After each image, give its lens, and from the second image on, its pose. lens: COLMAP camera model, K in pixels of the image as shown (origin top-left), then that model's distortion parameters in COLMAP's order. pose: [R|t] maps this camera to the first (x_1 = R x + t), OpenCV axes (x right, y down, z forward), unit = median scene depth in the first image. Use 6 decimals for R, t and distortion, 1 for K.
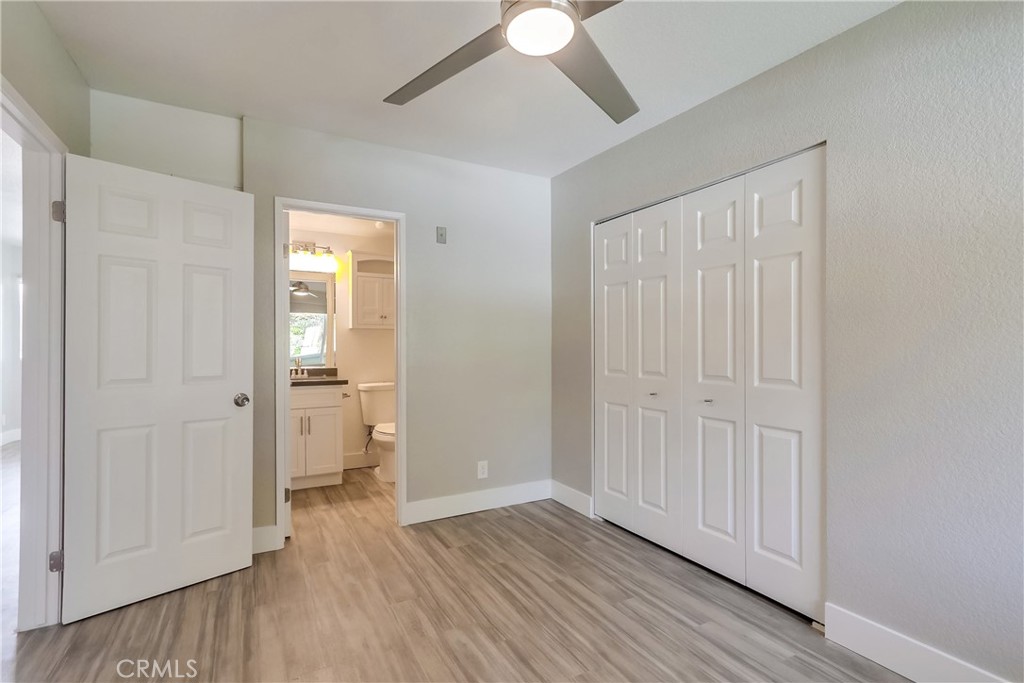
lens RADIAL K [[489.8, 0, 488.4], [0, 489.8, 345.8], [0, 0, 1]] dist [0.000063, 0.000287]
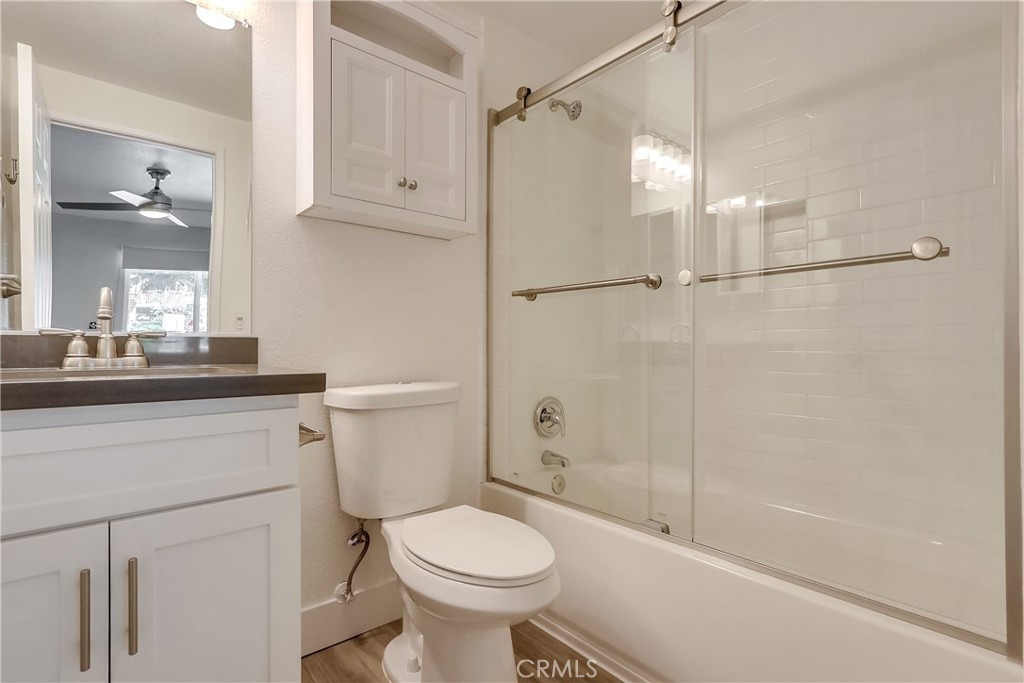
lens RADIAL K [[489.8, 0, 488.4], [0, 489.8, 345.8], [0, 0, 1]] dist [0.000063, 0.000287]
pose [[0.978720, 0.003367, 0.205171, -0.225606], [-0.002696, 0.999990, -0.003549, 0.049793], [-0.205180, 0.002920, 0.978720, 0.658883]]
